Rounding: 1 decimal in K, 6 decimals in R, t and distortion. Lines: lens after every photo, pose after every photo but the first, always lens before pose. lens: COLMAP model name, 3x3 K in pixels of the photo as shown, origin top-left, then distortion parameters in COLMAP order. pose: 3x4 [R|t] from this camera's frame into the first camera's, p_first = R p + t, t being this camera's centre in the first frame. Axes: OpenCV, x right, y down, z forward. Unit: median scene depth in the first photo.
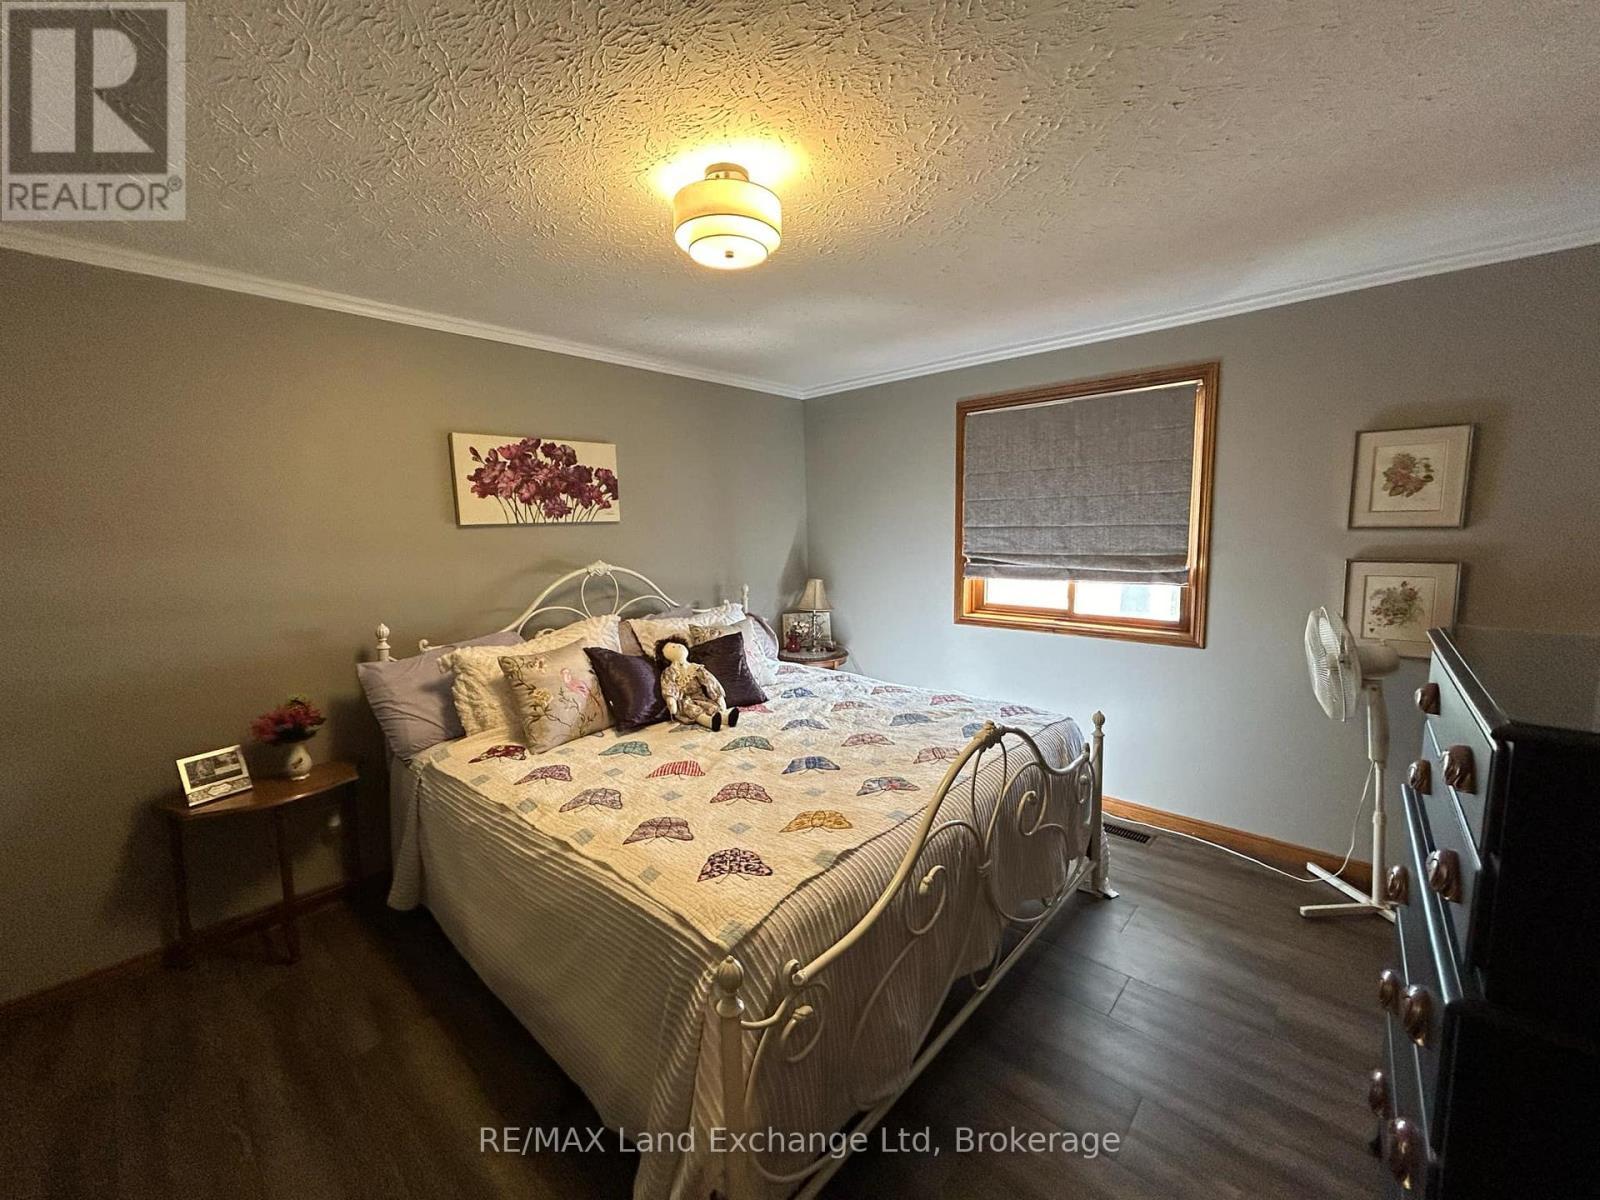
lens RADIAL K [[647.6, 0, 790.7], [0, 647.6, 598.0], [0, 0, 1]] dist [0.003258, -0.000001]
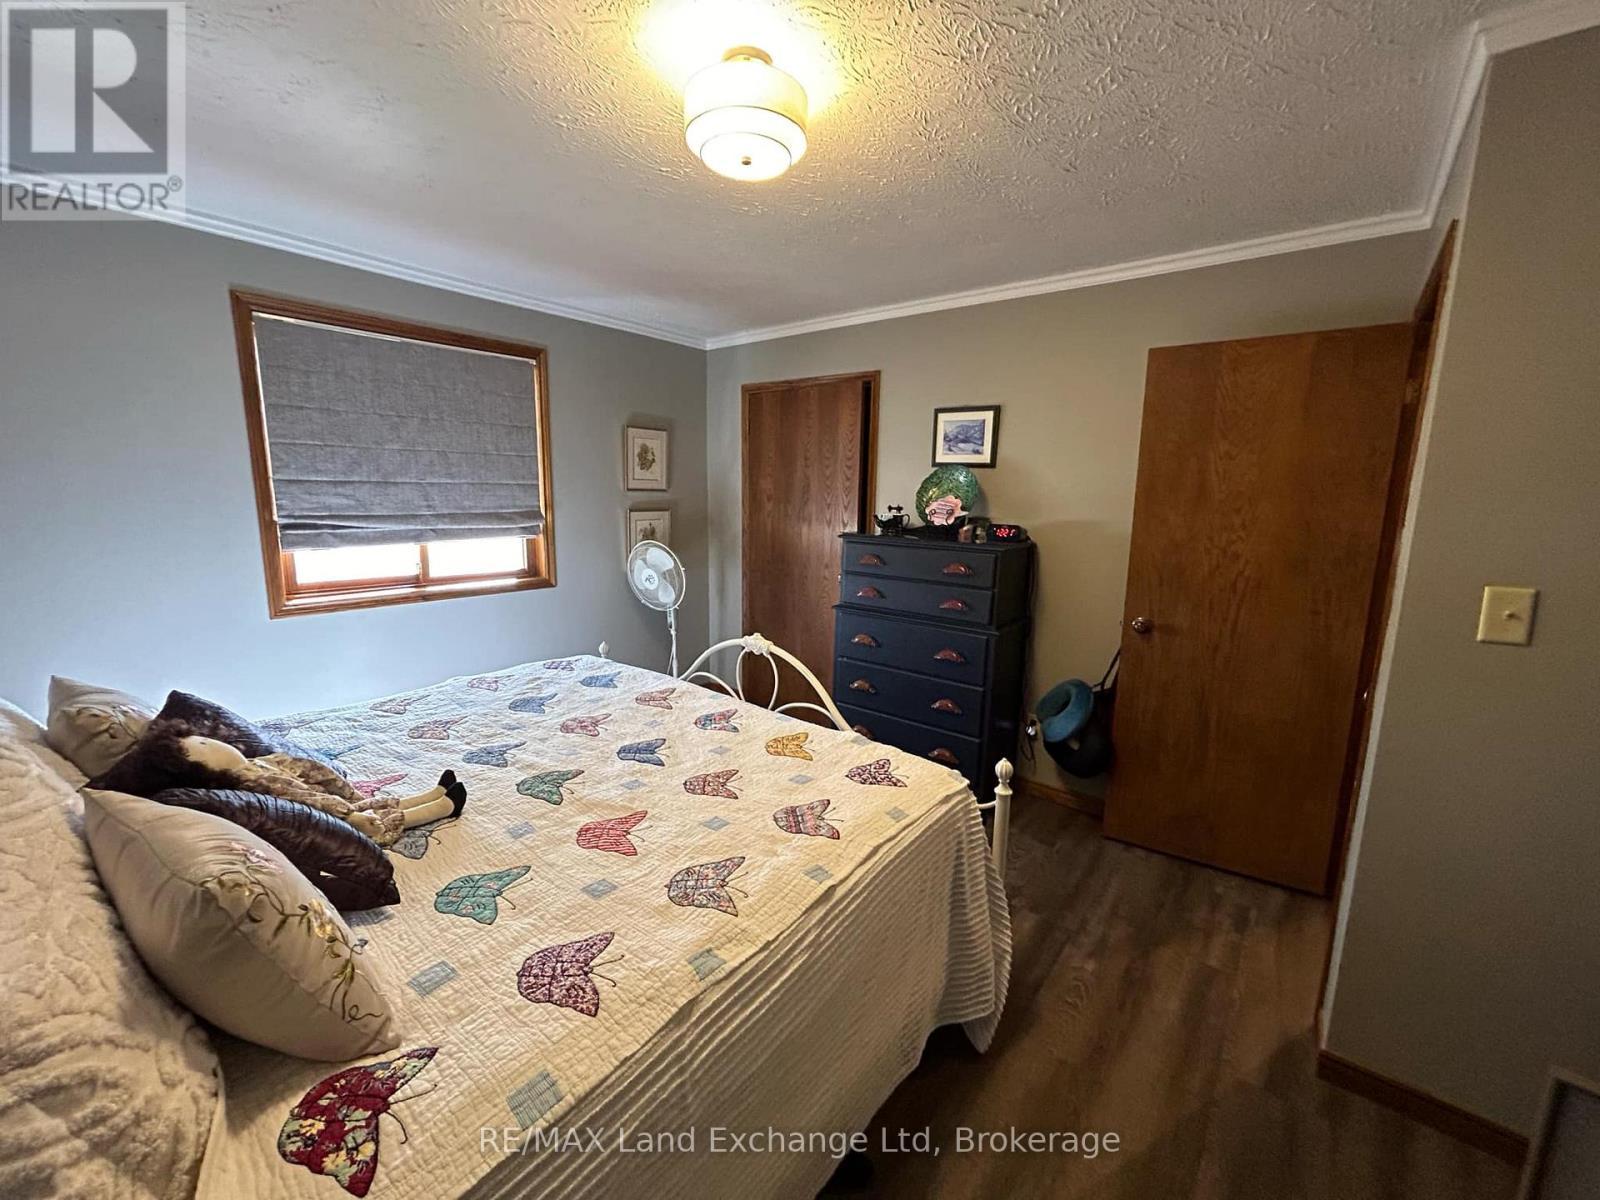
lens RADIAL K [[647.6, 0, 806.9], [0, 647.6, 599.8], [0, 0, 1]] dist [0.003258, -0.000001]
pose [[-0.076877, -0.152038, 0.985380, -0.731514], [0.096234, 0.982559, 0.159110, -0.056402], [-0.992385, 0.107059, -0.060905, 0.725023]]
